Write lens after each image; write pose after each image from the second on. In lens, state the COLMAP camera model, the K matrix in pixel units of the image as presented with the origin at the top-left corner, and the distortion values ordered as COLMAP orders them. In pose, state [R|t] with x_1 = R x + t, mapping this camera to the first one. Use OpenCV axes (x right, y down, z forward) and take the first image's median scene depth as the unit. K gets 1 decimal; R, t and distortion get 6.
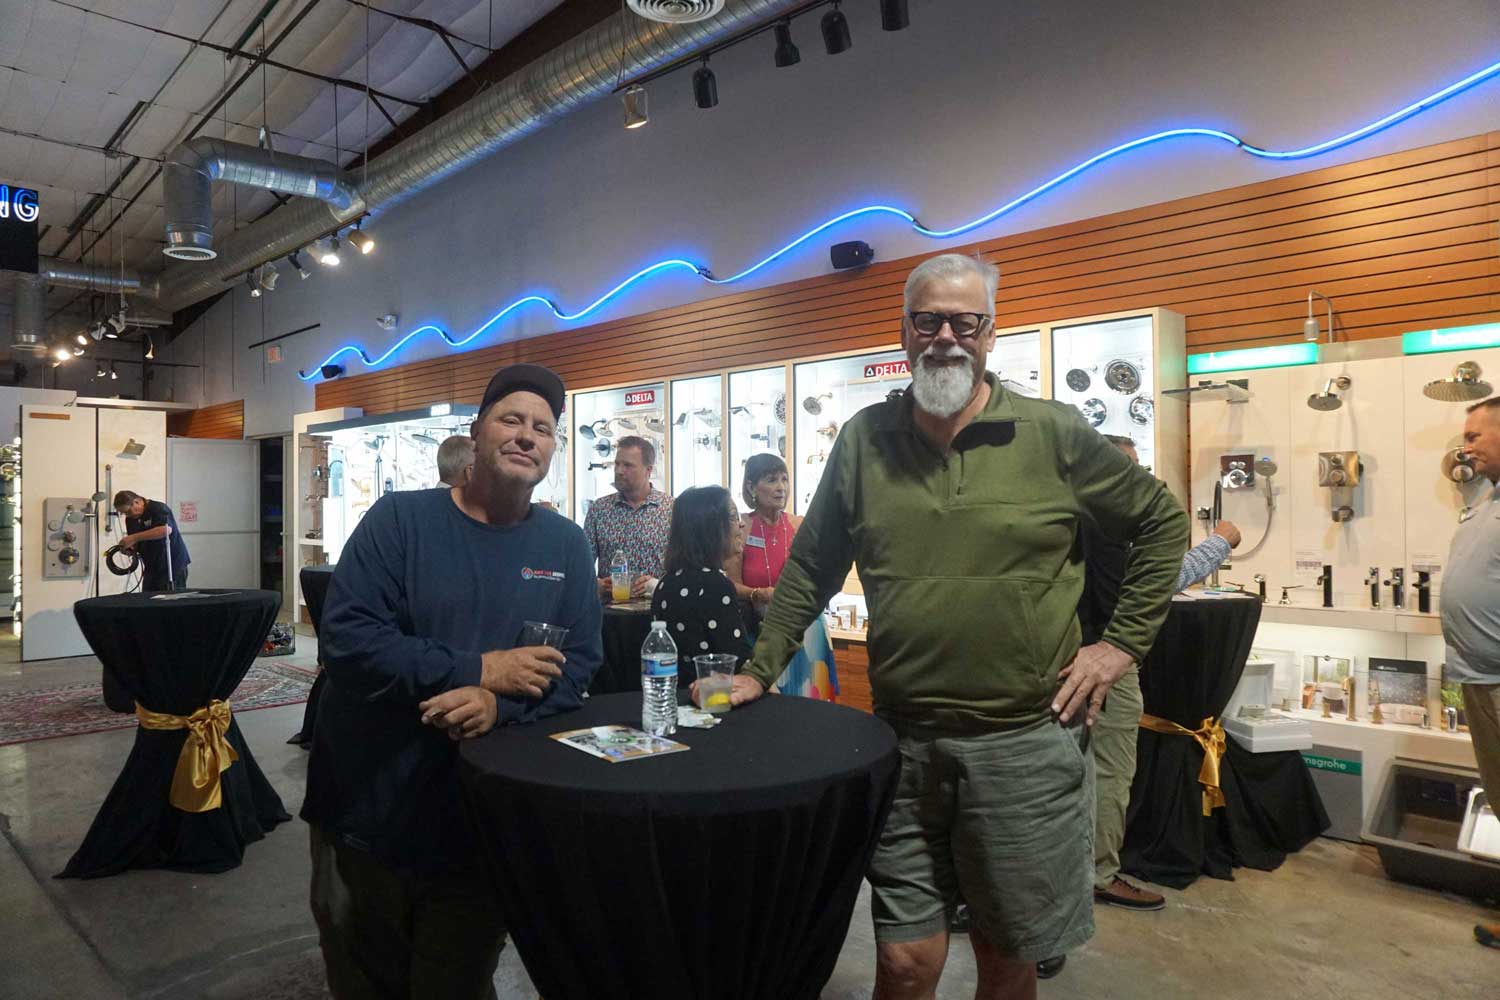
lens RADIAL K [[1006.0, 0, 746.2], [0, 1006.0, 492.5], [0, 0, 1]] dist [-0.015098, 0.002233]
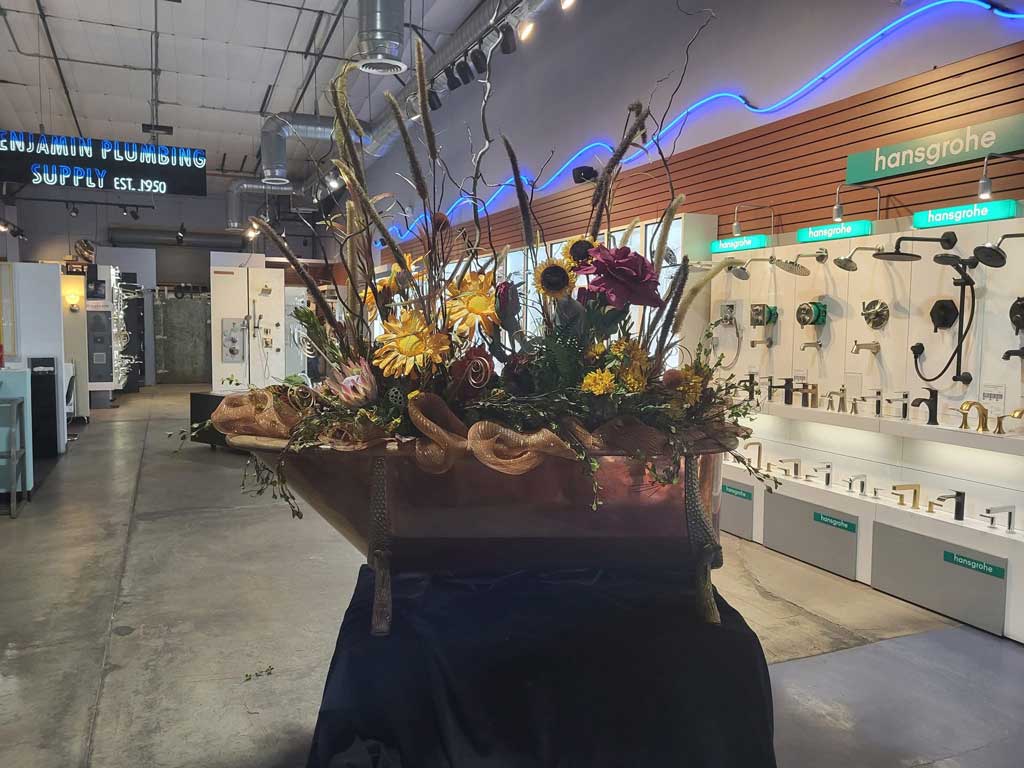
lens RADIAL K [[785.1, 0, 512.0], [0, 785.1, 384.0], [0, 0, 1]] dist [0.057863, -0.061391]
pose [[0.931376, 0.045263, -0.361235, 0.319751], [-0.014396, 0.996044, 0.087687, -0.008695], [0.363775, -0.076470, 0.928343, -0.158875]]
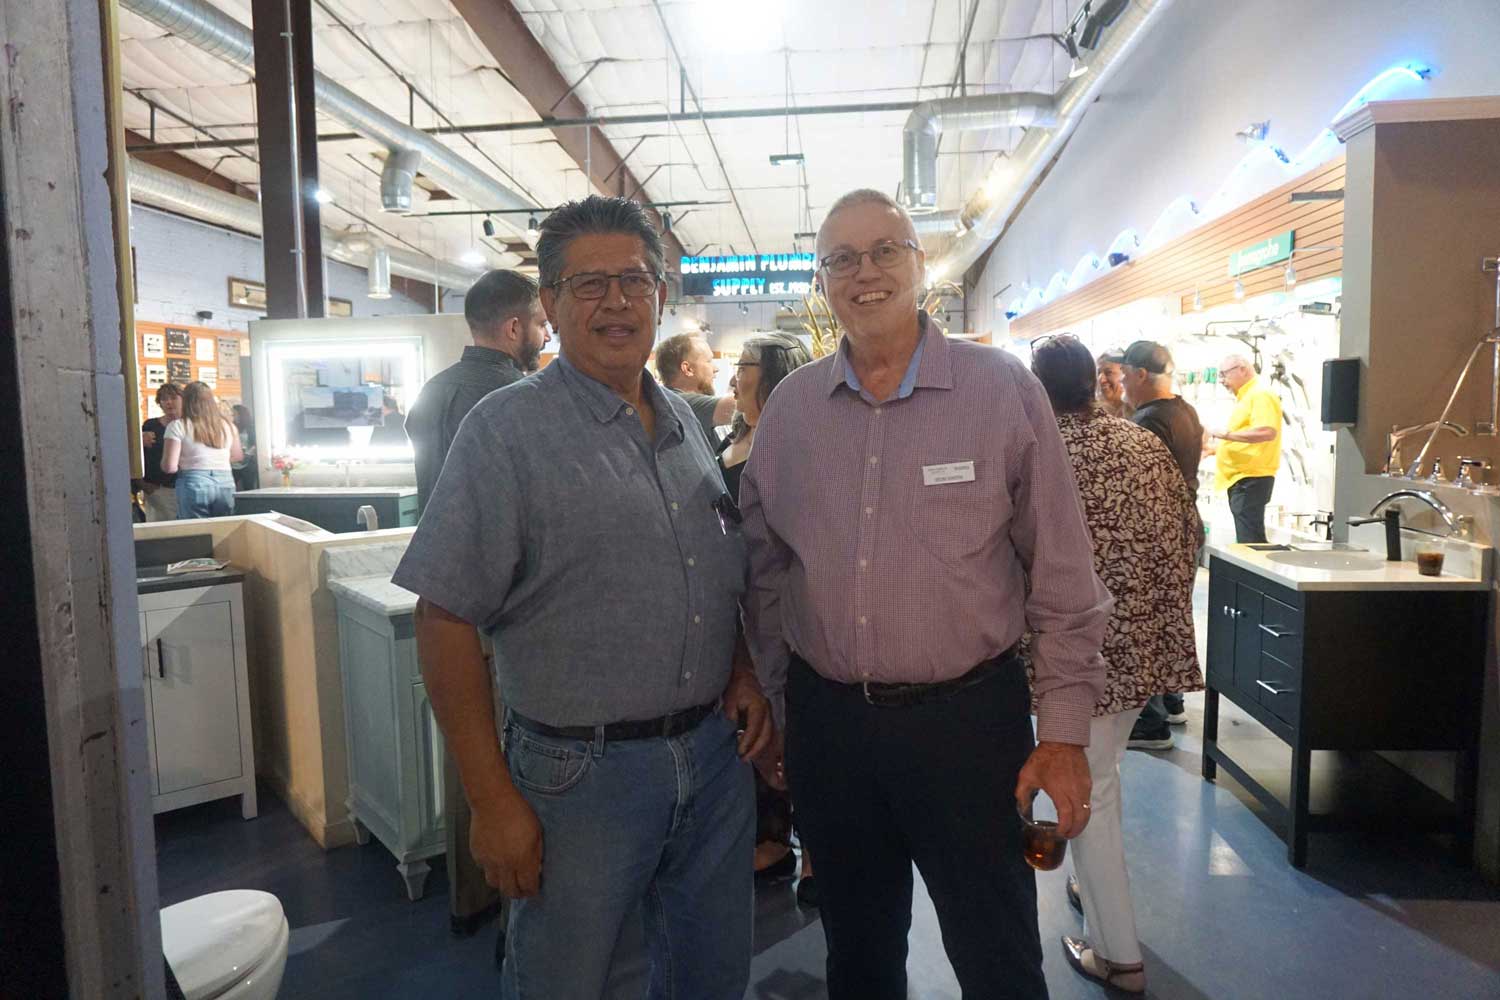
lens RADIAL K [[1006.0, 0, 746.2], [0, 1006.0, 492.5], [0, 0, 1]] dist [-0.015098, 0.002233]
pose [[0.630672, 0.062900, -0.773496, 0.768446], [0.022950, 0.994762, 0.099606, -0.006616], [0.775710, -0.080571, 0.625926, -0.485927]]
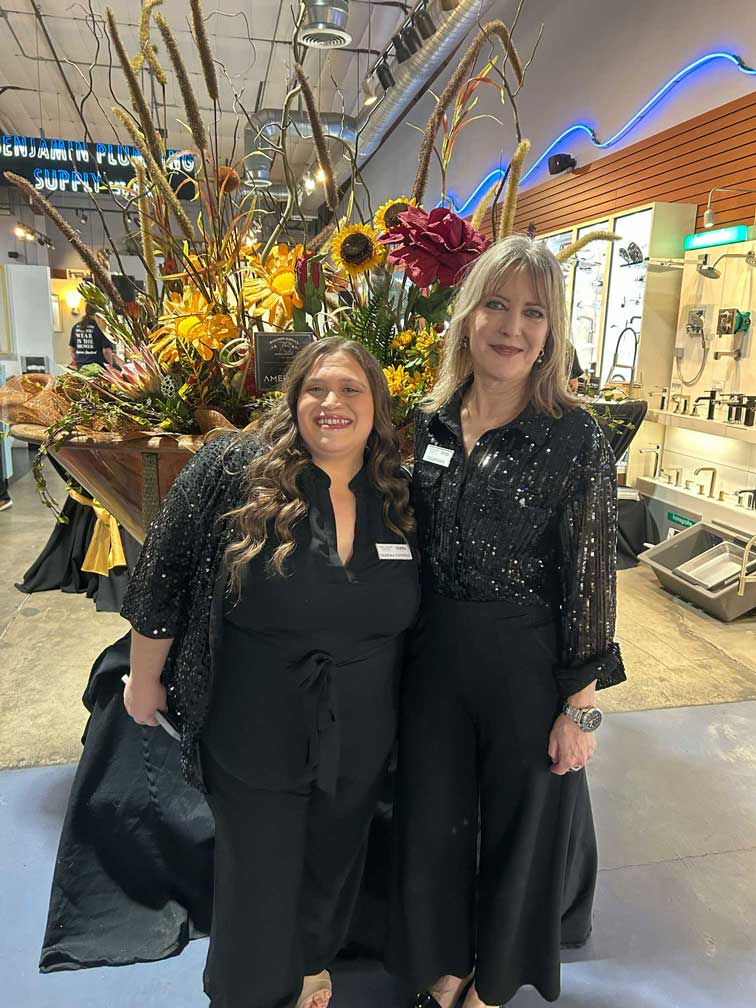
lens RADIAL K [[761.4, 0, 381.6], [0, 761.4, 512.4], [0, 0, 1]] dist [0.051029, -0.058035]
pose [[0.846459, 0.151358, -0.510489, 0.360190], [-0.032329, 0.971587, 0.234466, -0.000401], [0.531472, -0.181962, 0.827301, -0.094436]]
